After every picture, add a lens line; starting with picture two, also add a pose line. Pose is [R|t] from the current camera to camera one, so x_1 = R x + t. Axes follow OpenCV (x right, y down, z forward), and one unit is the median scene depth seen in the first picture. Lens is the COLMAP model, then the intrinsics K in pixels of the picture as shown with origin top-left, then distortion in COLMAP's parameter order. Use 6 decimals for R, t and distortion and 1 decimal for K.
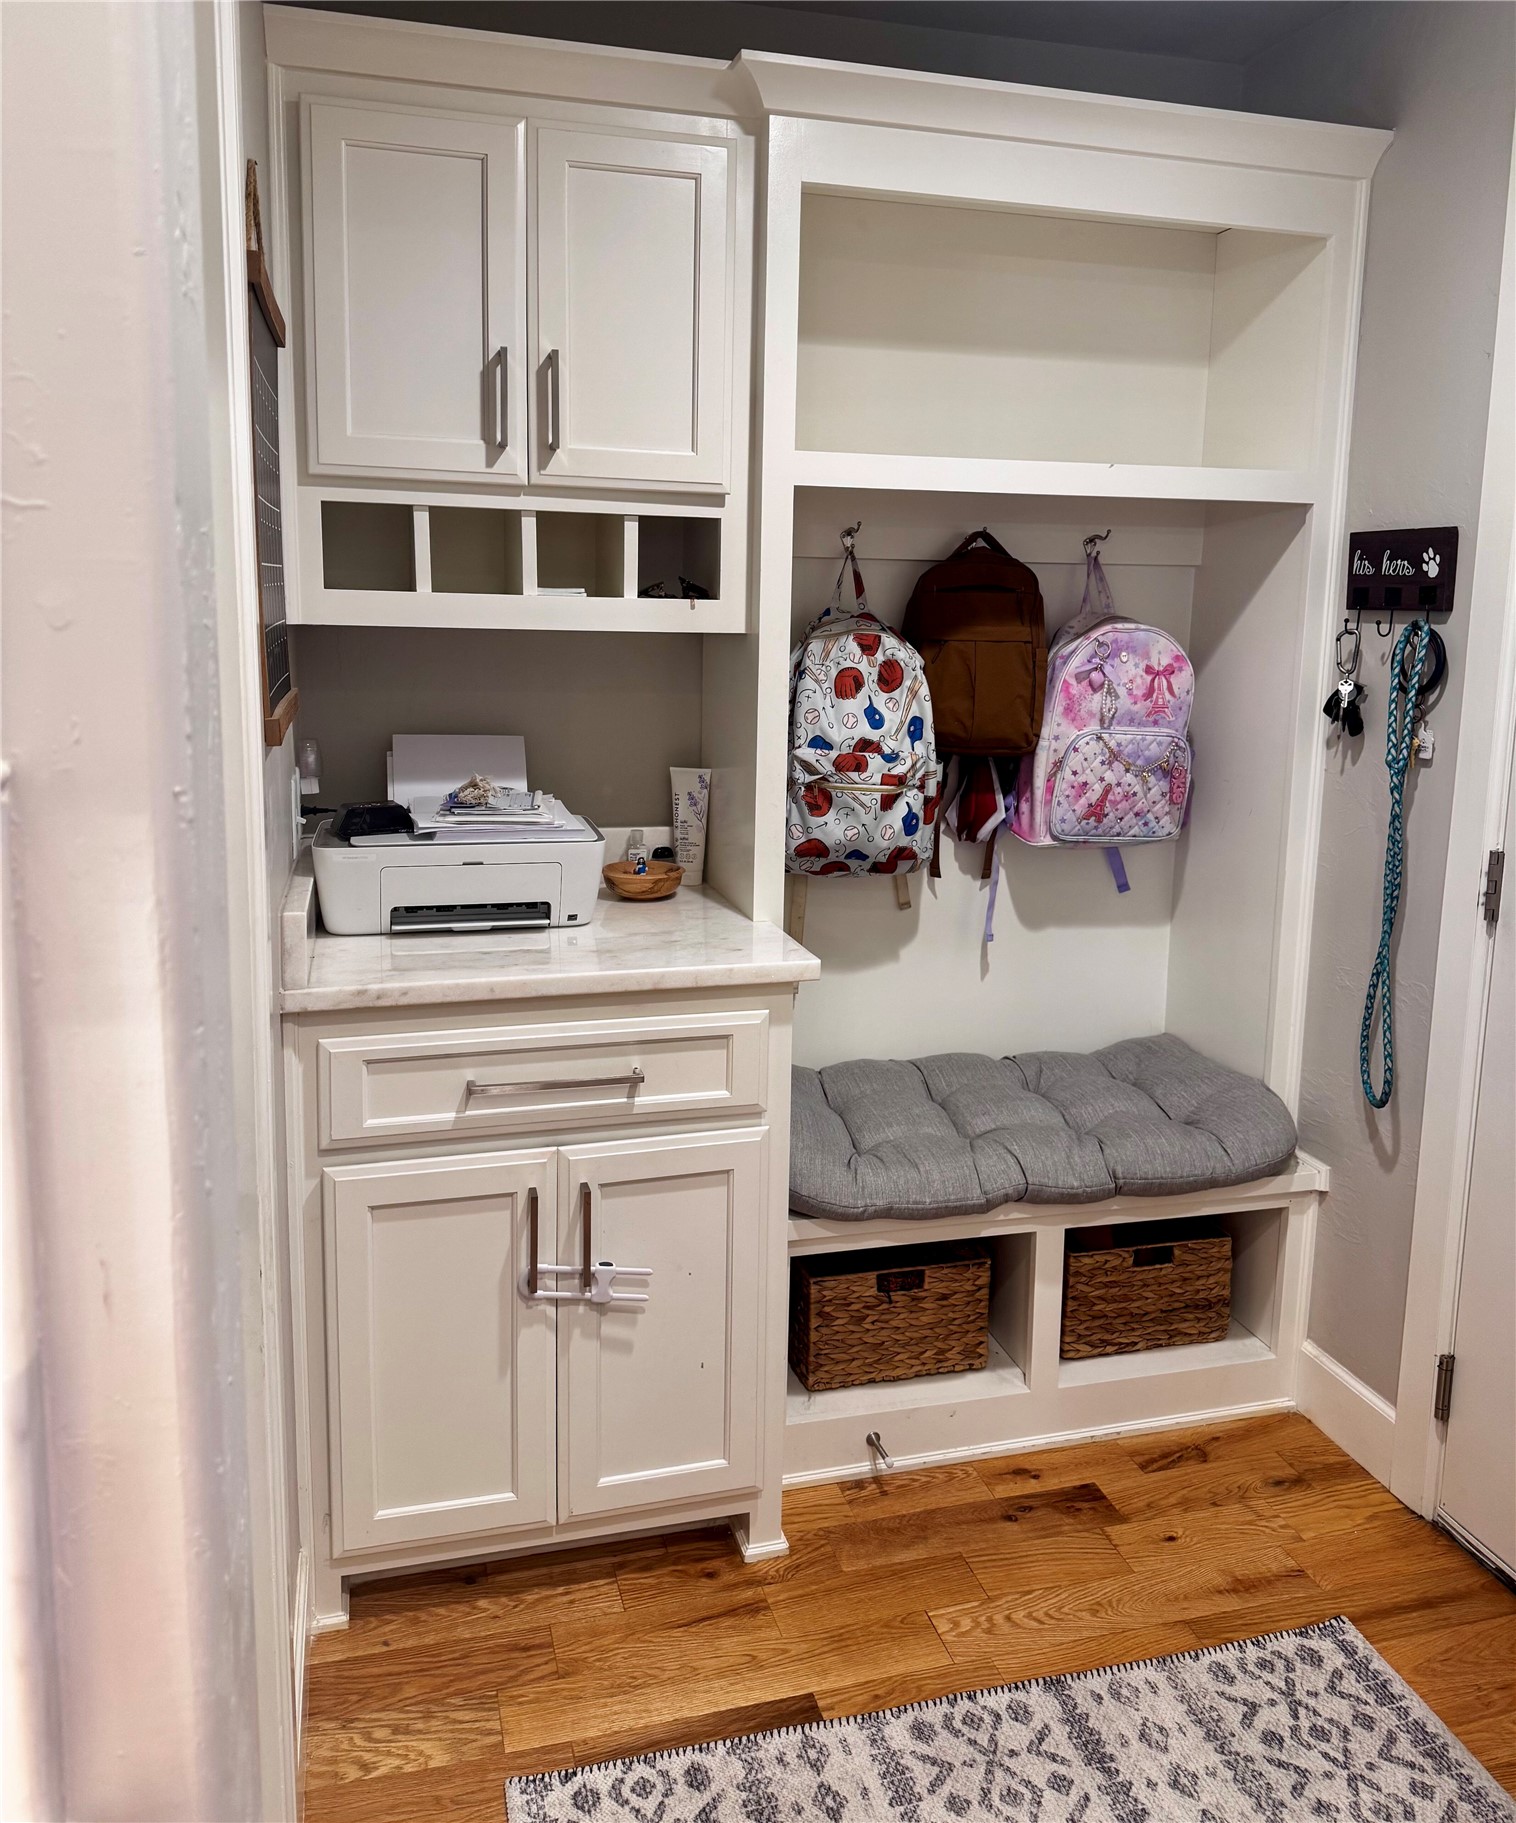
lens RADIAL K [[1400.0, 0, 736.2], [0, 1400.0, 802.6], [0, 0, 1]] dist [0.036750, -0.022868]
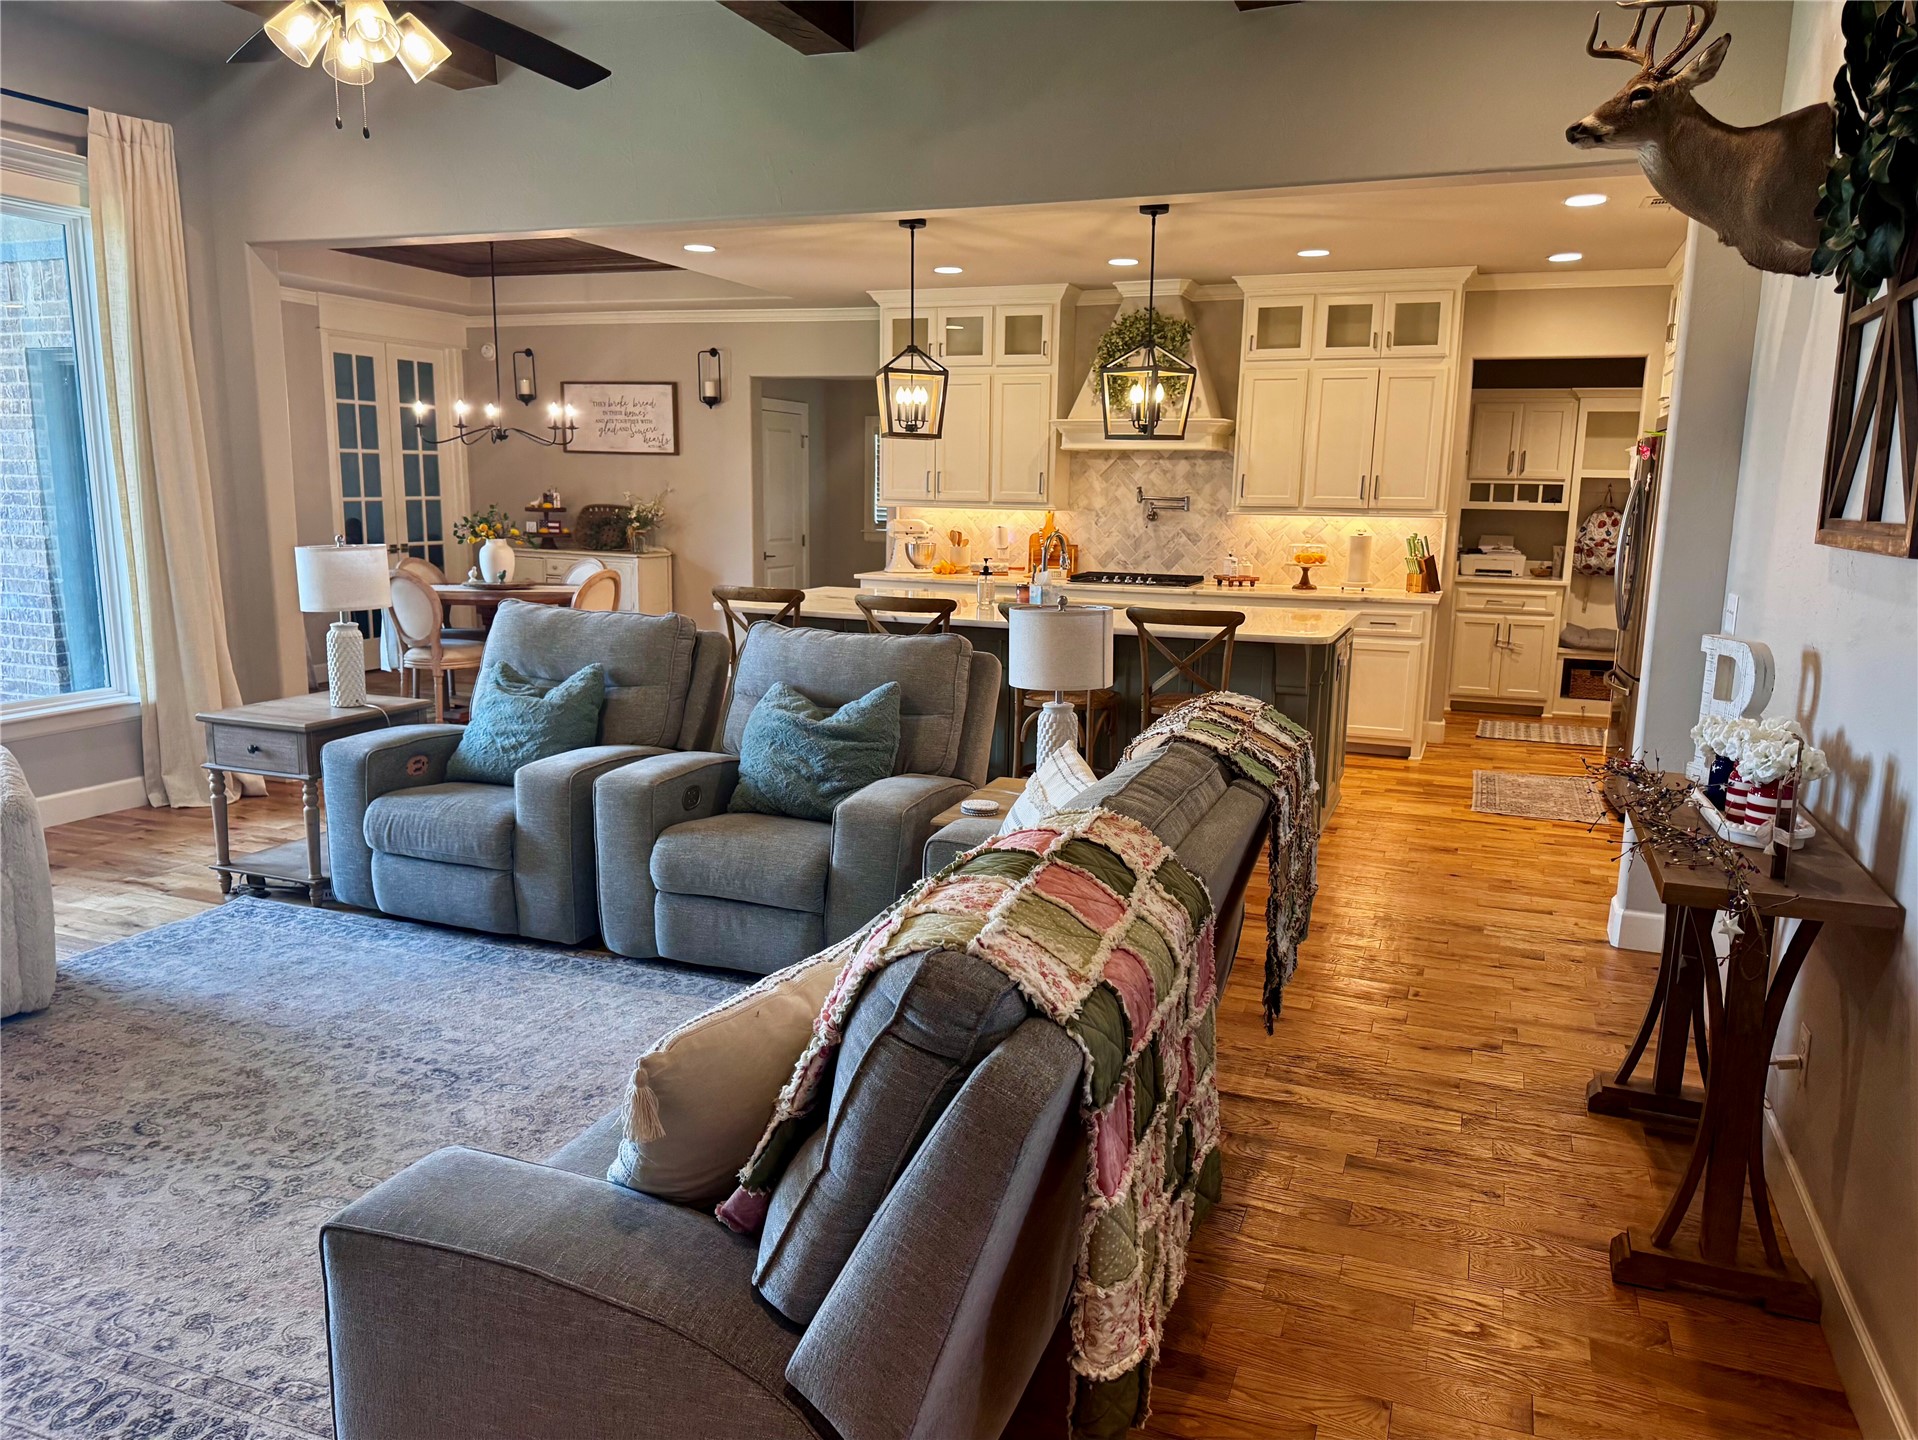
lens RADIAL K [[1349.0, 0, 962.8], [0, 1349.0, 734.2], [0, 0, 1]] dist [0.079888, -0.101046]
pose [[0.811642, 0.106714, -0.574325, 0.913947], [-0.086953, 0.994290, 0.061864, 0.429779], [0.577647, -0.000273, 0.816286, -3.265031]]
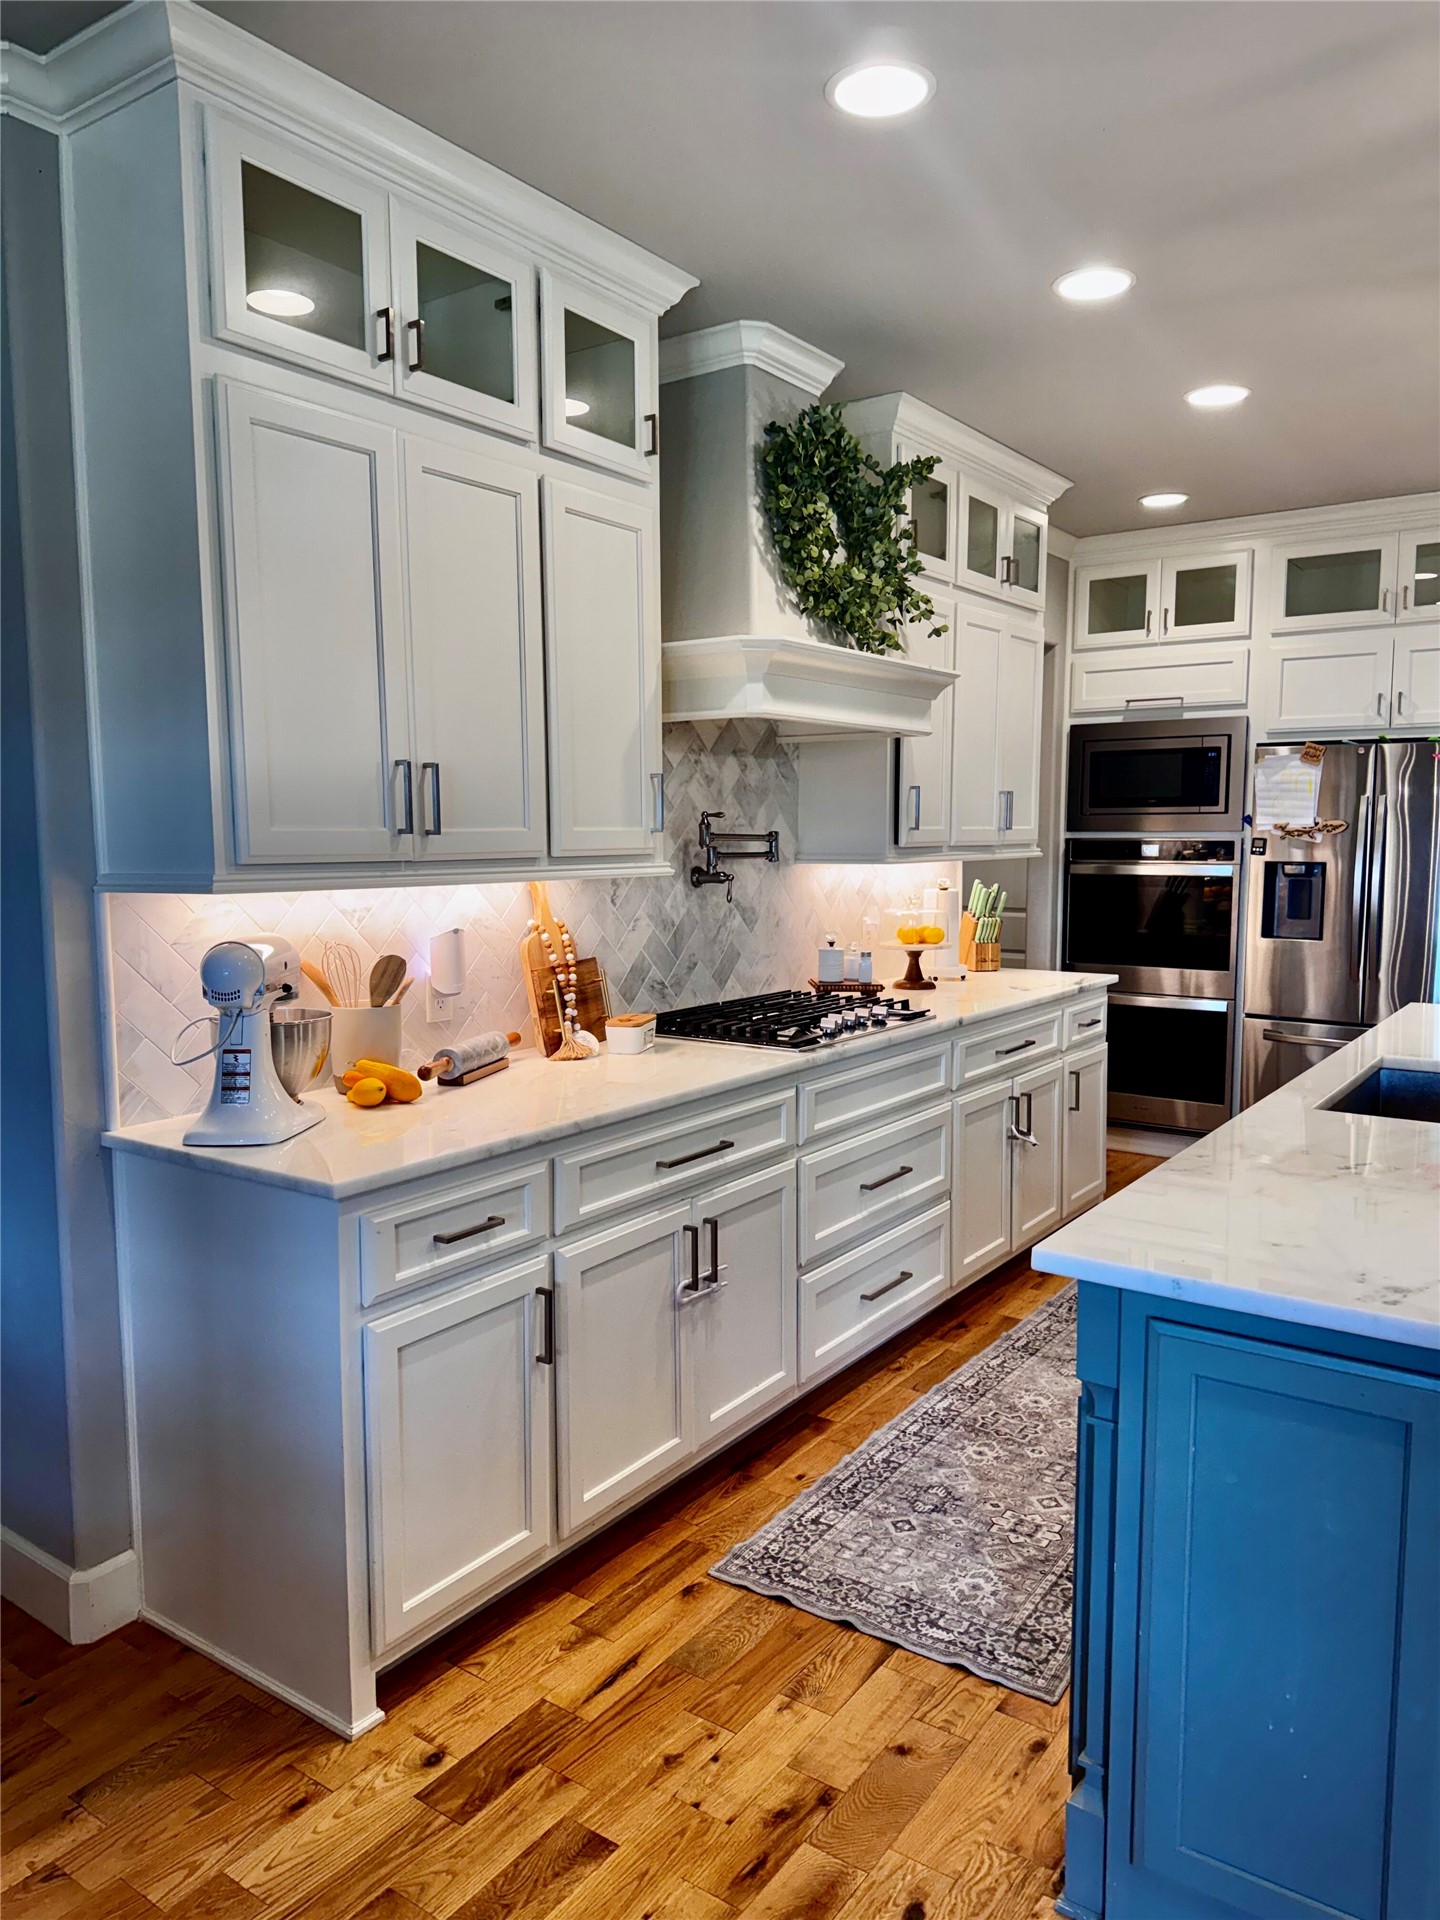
lens RADIAL K [[1350.5, 0, 730.5], [0, 1350.5, 969.2], [0, 0, 1]] dist [0.079888, -0.101046]
pose [[0.761270, -0.085826, 0.642730, -1.883023], [0.108696, 0.994067, 0.003998, 0.134336], [-0.639260, 0.066819, 0.766083, -1.261291]]
